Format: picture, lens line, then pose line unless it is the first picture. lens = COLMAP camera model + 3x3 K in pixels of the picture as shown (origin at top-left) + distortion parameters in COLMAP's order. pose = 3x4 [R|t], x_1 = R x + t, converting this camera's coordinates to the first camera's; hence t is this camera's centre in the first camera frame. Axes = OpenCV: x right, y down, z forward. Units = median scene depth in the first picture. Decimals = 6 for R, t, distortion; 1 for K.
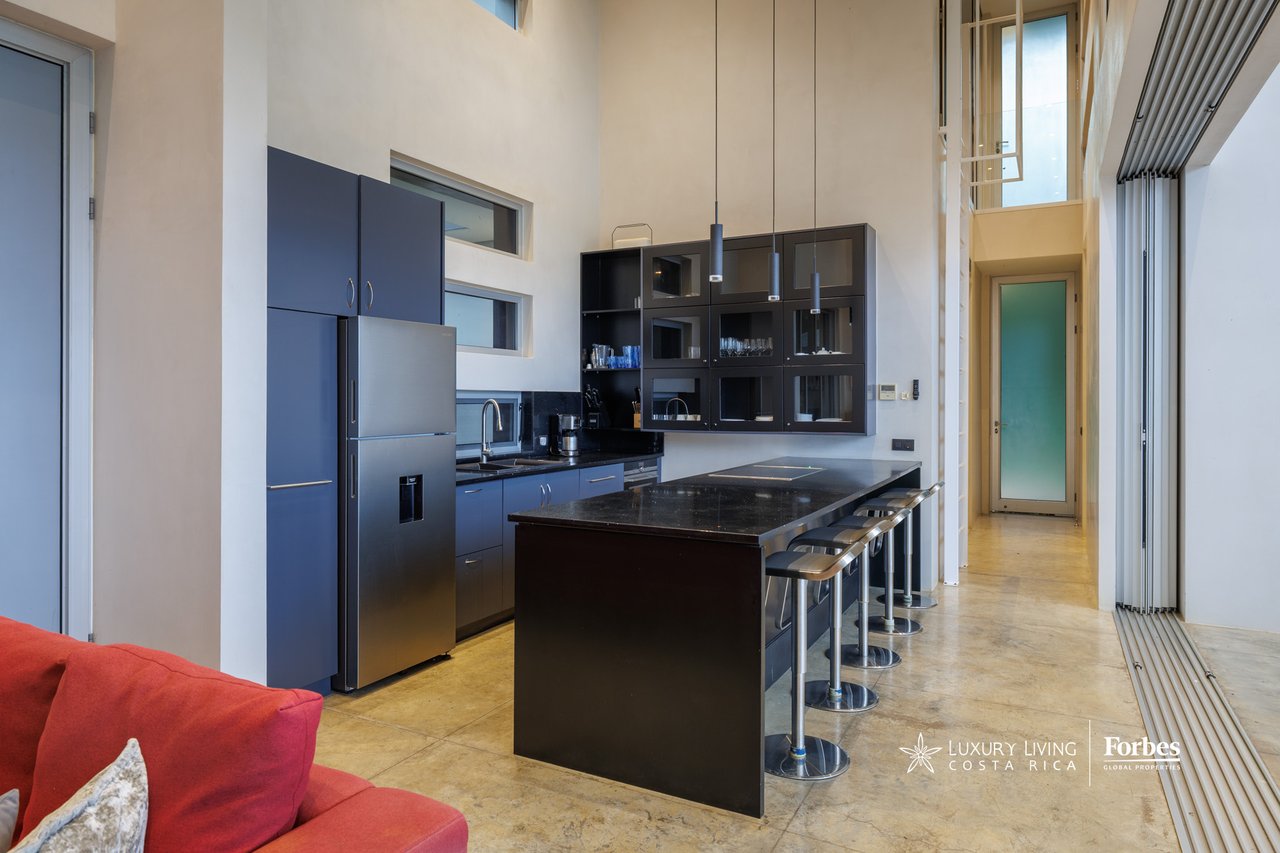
lens RADIAL K [[803.8, 0, 637.0], [0, 803.8, 402.0], [0, 0, 1]] dist [-0.000702, -0.000882]
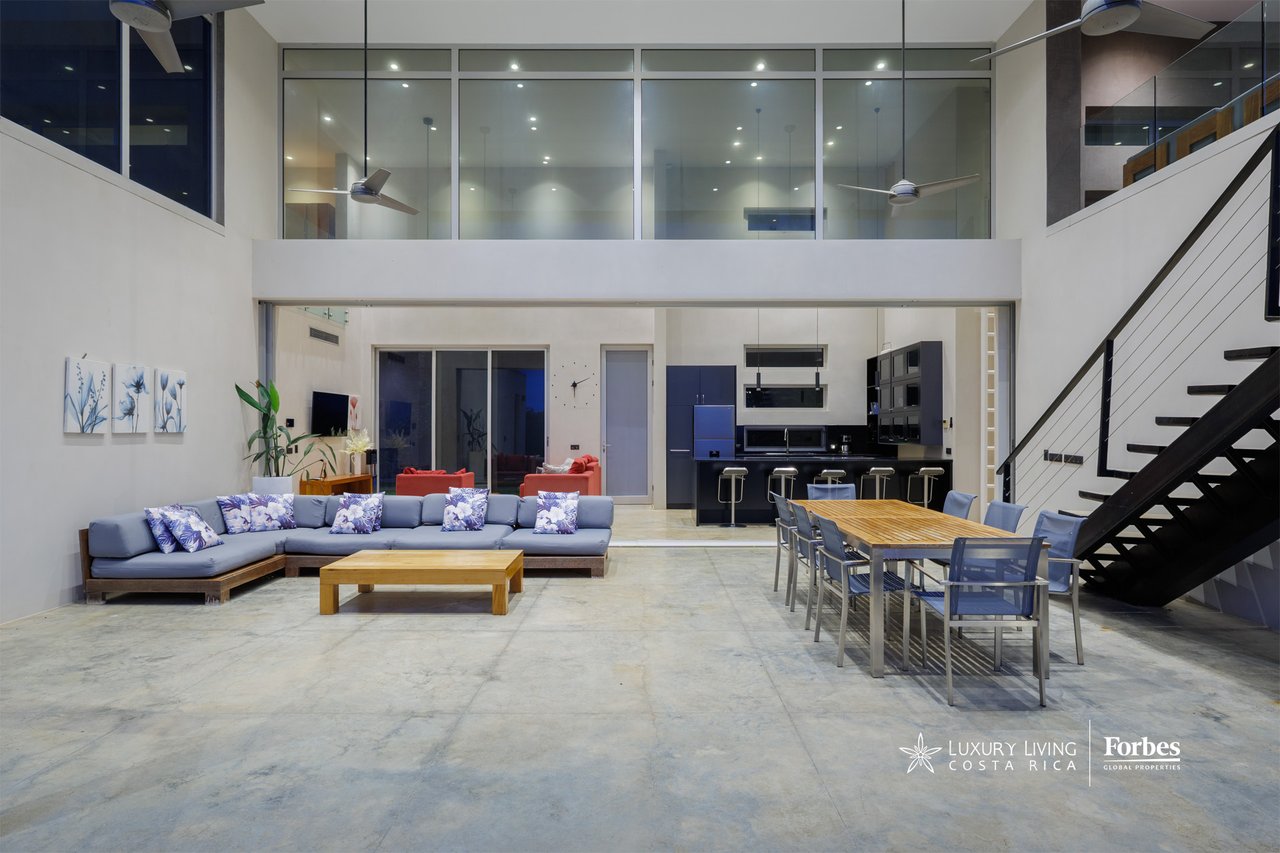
lens RADIAL K [[681.9, 0, 638.3], [0, 681.9, 435.9], [0, 0, 1]] dist [-0.016634, 0.000118]
pose [[0.458474, 0.003921, -0.888699, 1.440697], [-0.000862, 0.999992, 0.003967, 0.010954], [0.888707, -0.001053, 0.458474, -0.411463]]
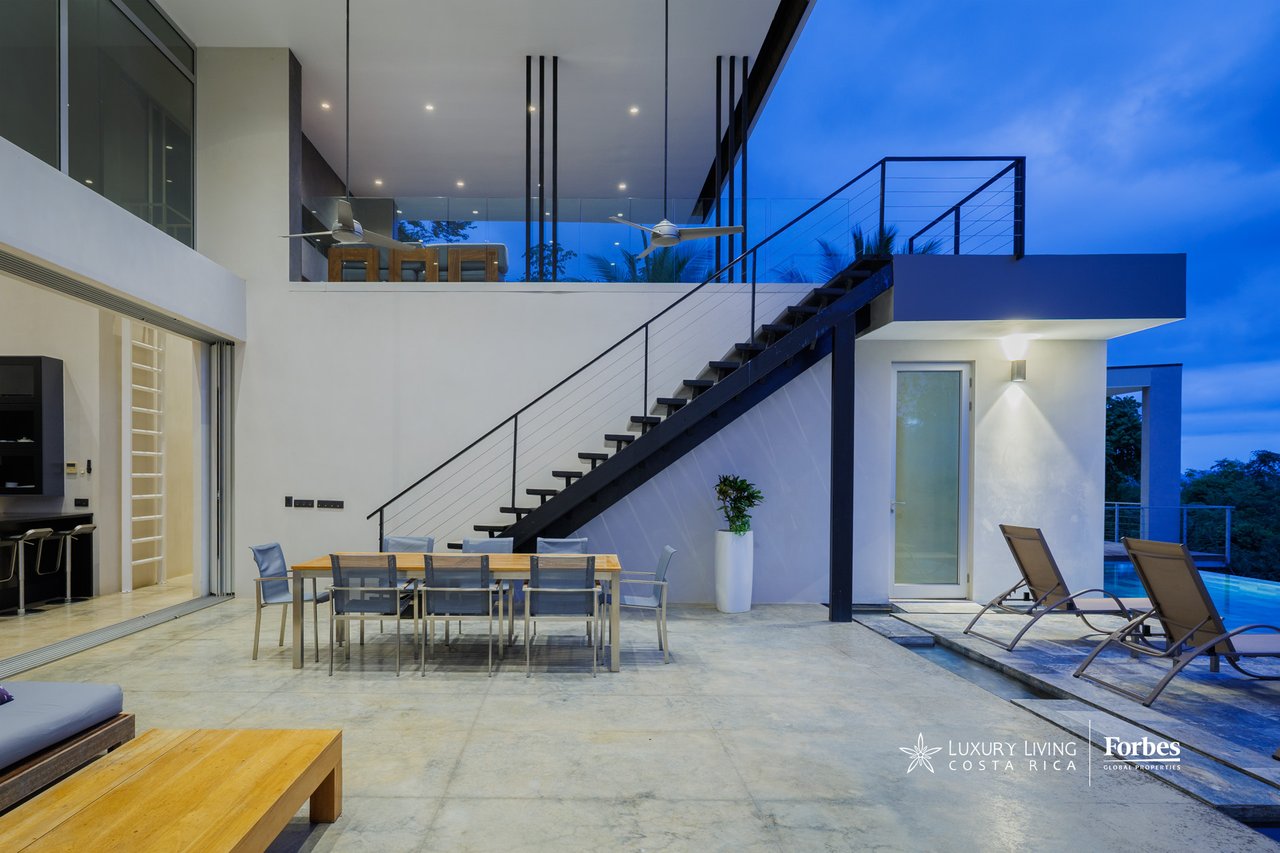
lens RADIAL K [[749.9, 0, 596.3], [0, 749.9, 487.8], [0, 0, 1]] dist [-0.000863, -0.000346]
pose [[0.883990, -0.004617, 0.467484, 0.529651], [-0.001474, 0.999919, 0.012663, 0.005353], [-0.467504, -0.011883, 0.883911, -0.709881]]
